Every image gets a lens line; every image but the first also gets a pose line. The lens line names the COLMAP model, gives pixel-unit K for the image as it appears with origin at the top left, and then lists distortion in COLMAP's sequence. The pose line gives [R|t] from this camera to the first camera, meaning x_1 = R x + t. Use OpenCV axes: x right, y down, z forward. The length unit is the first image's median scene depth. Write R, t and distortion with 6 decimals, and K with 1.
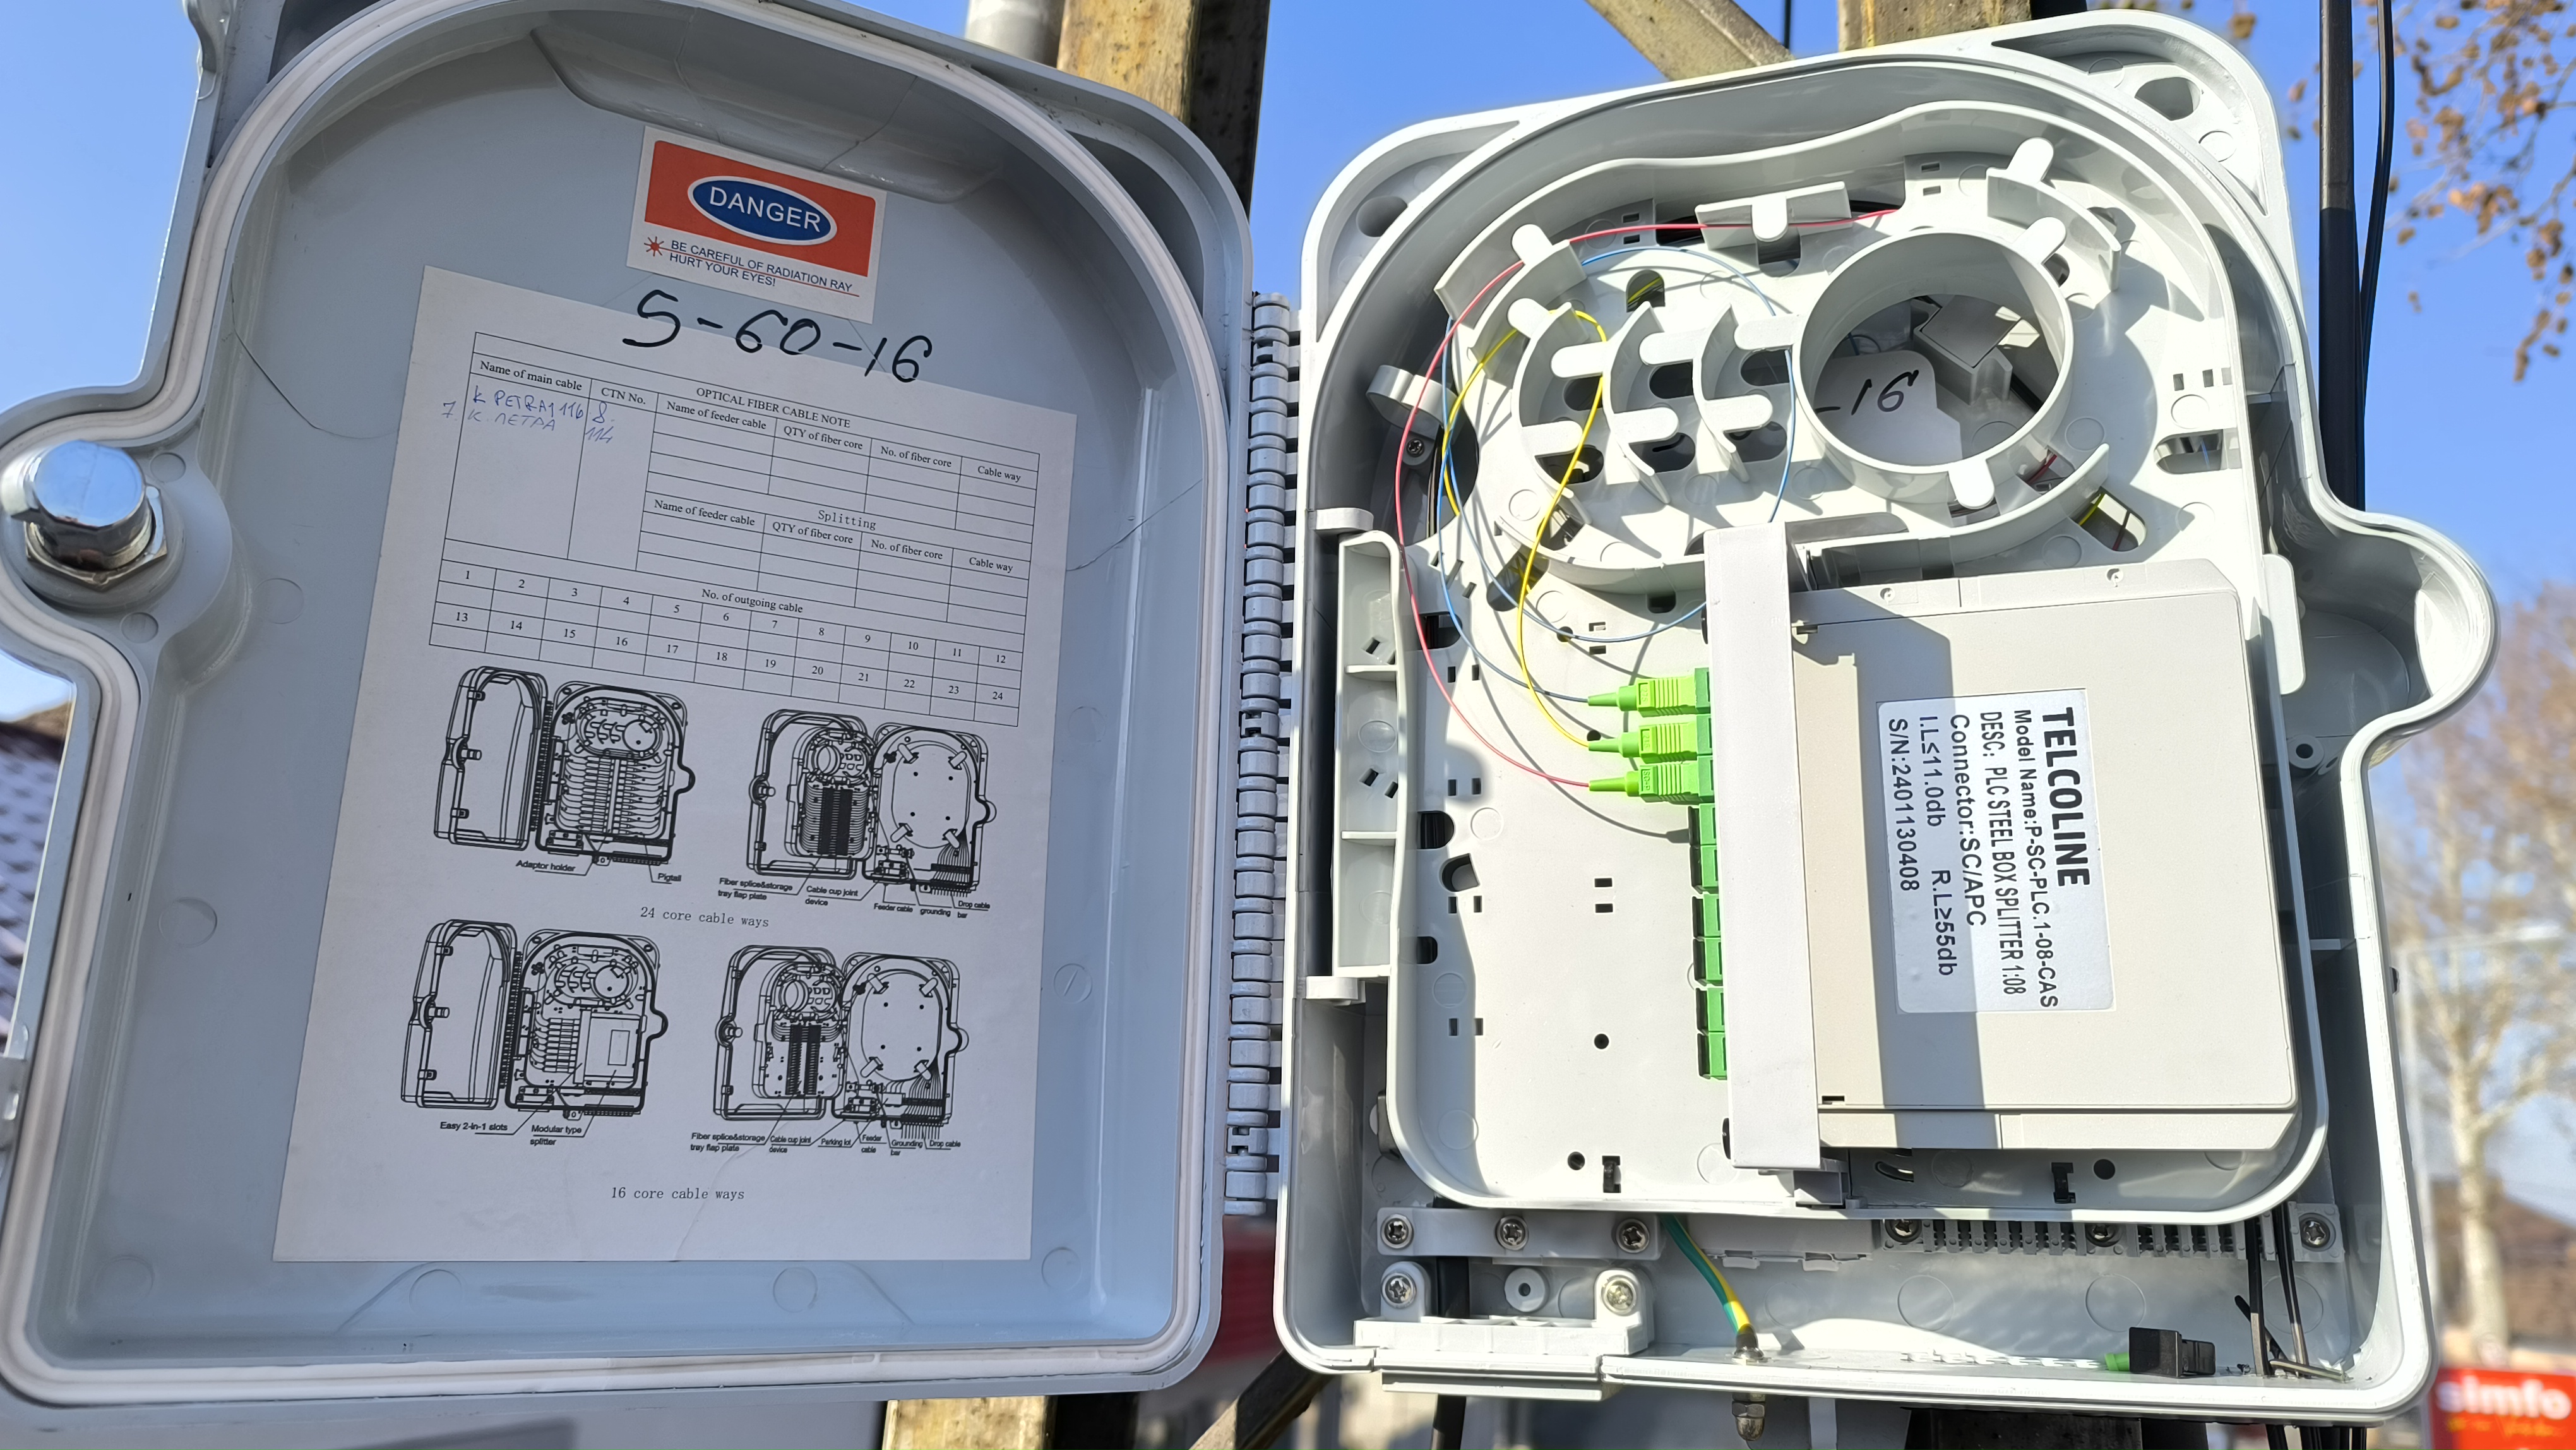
lens RADIAL K [[1729.1, 0, 1288.0], [0, 1729.1, 725.0], [0, 0, 1]] dist [-0.004741, -0.001265]
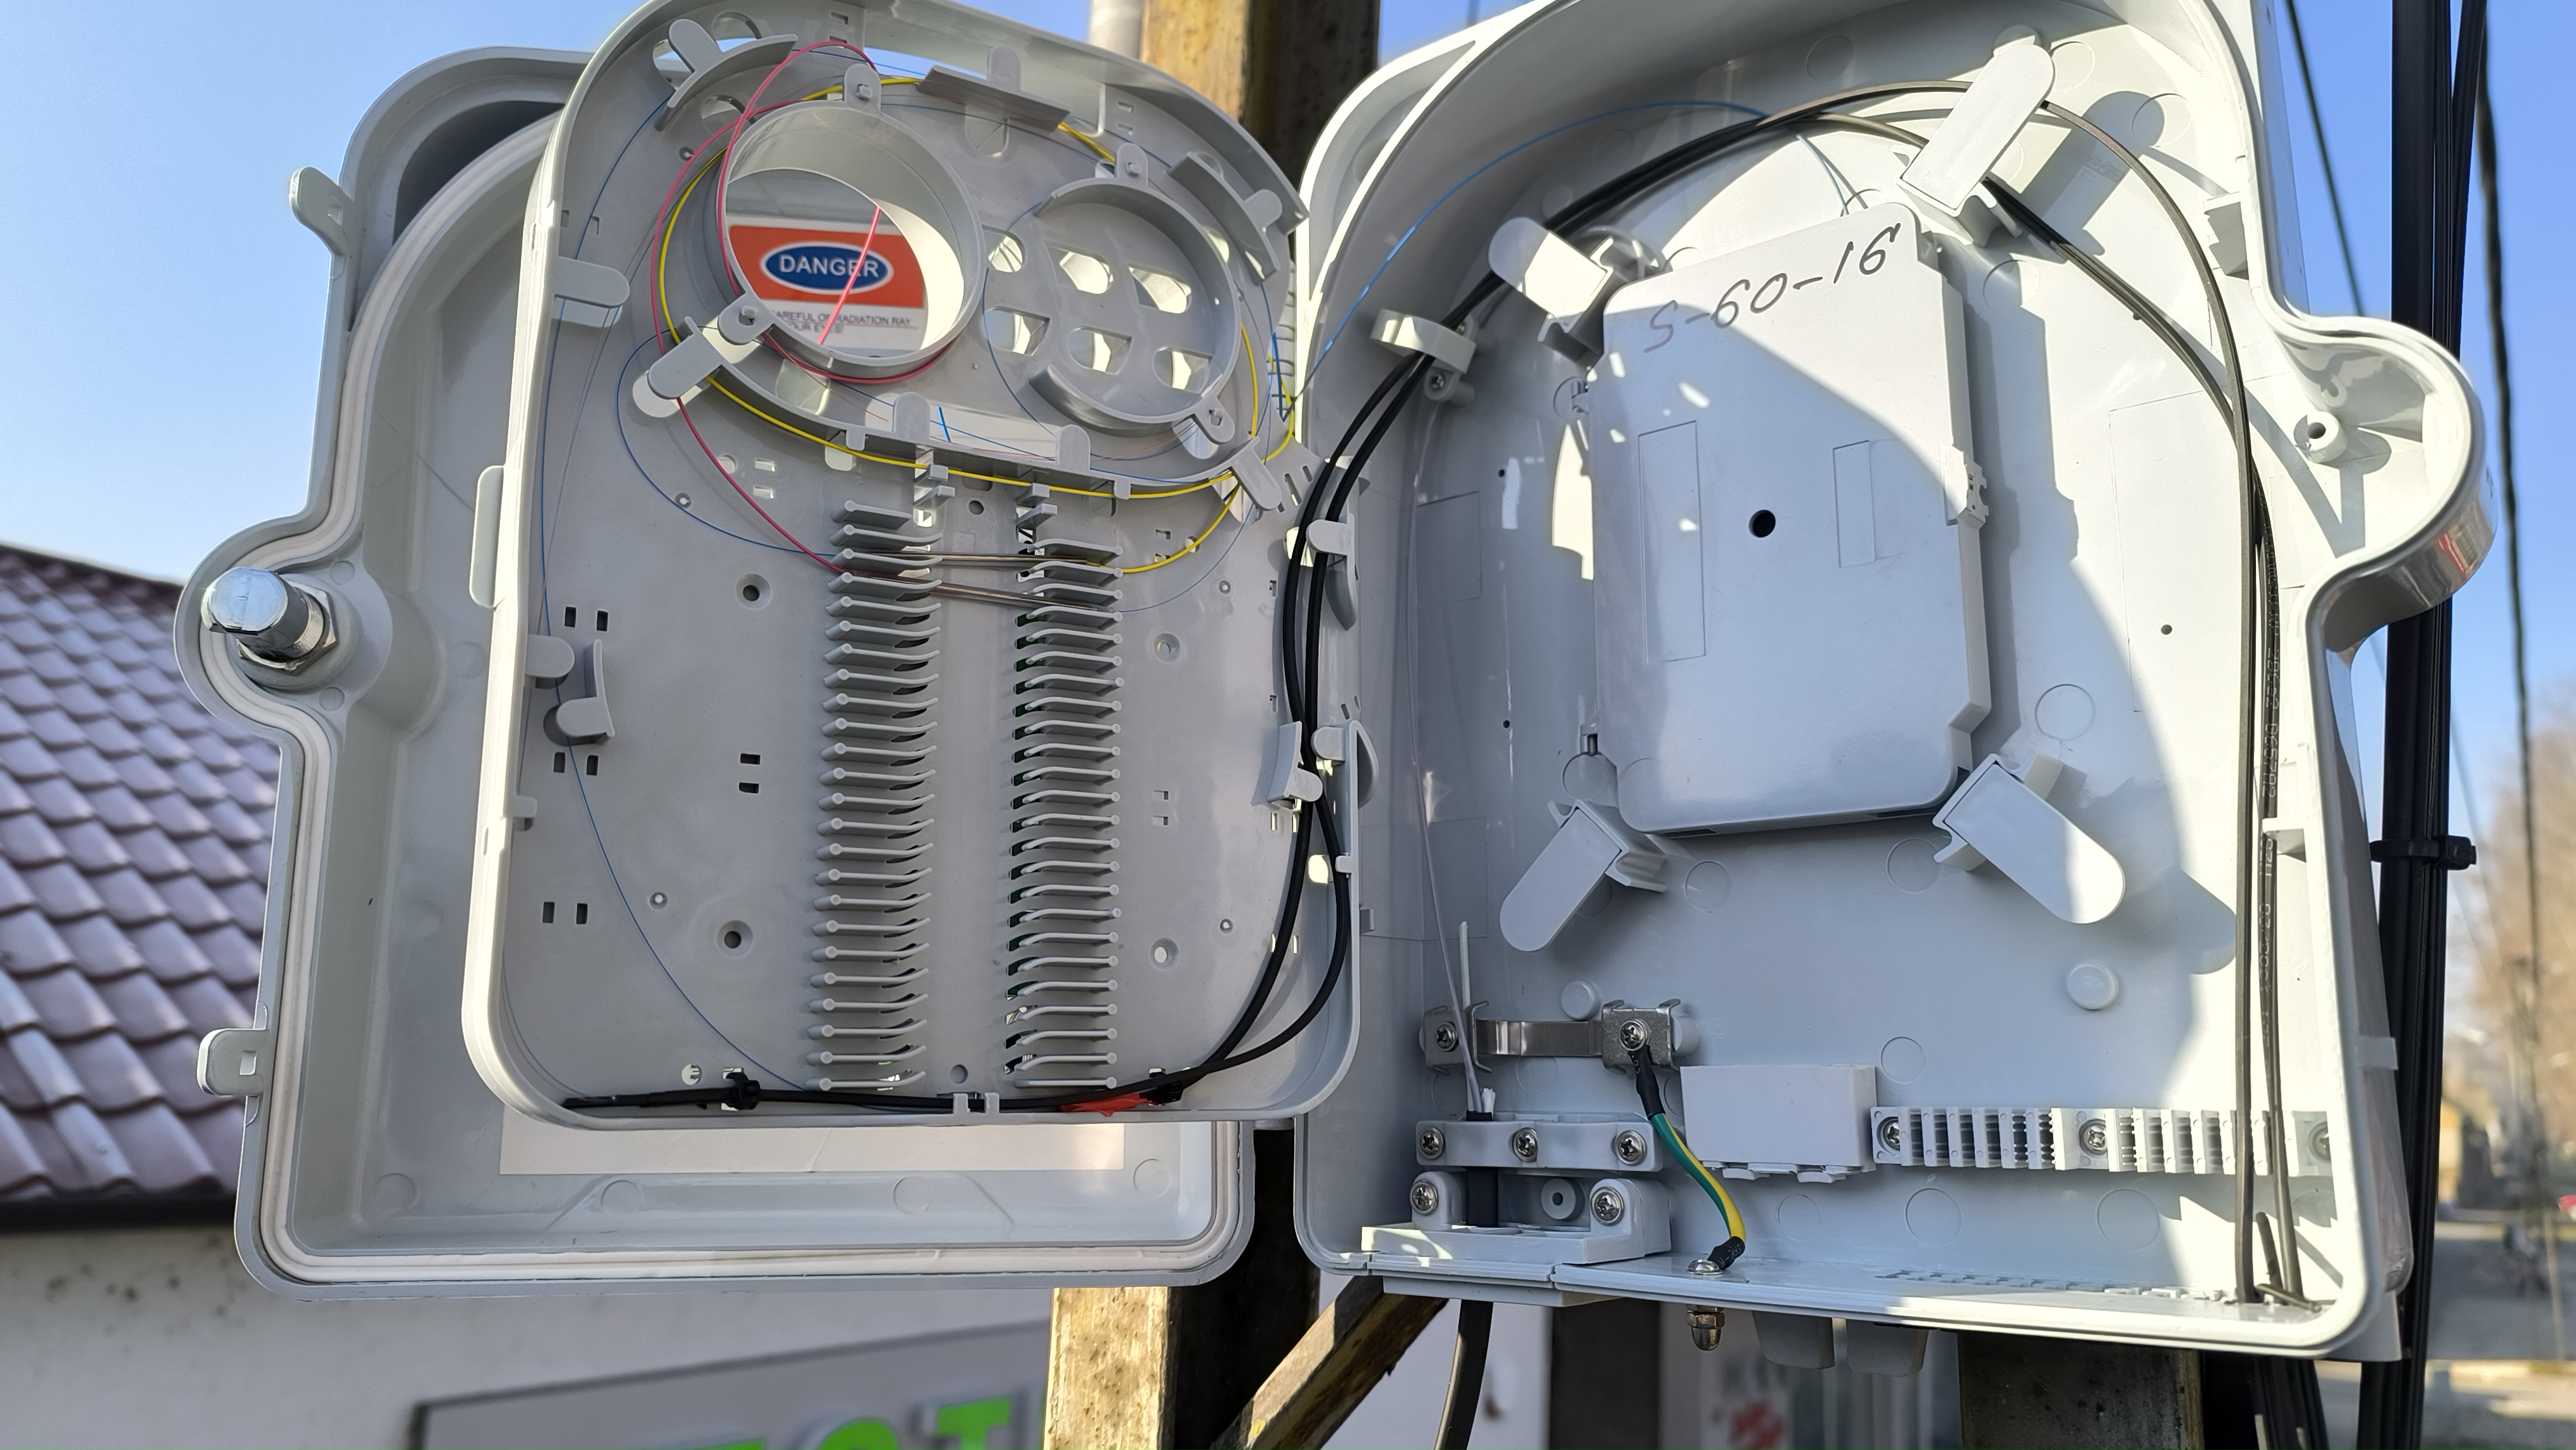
lens RADIAL K [[1688.5, 0, 1288.0], [0, 1688.5, 725.0], [0, 0, 1]] dist [0.003808, 0.000125]
pose [[0.938893, -0.085345, -0.333462, 0.335342], [0.104354, 0.993756, 0.039482, -0.008678], [0.328010, -0.071868, 0.941936, 0.022605]]
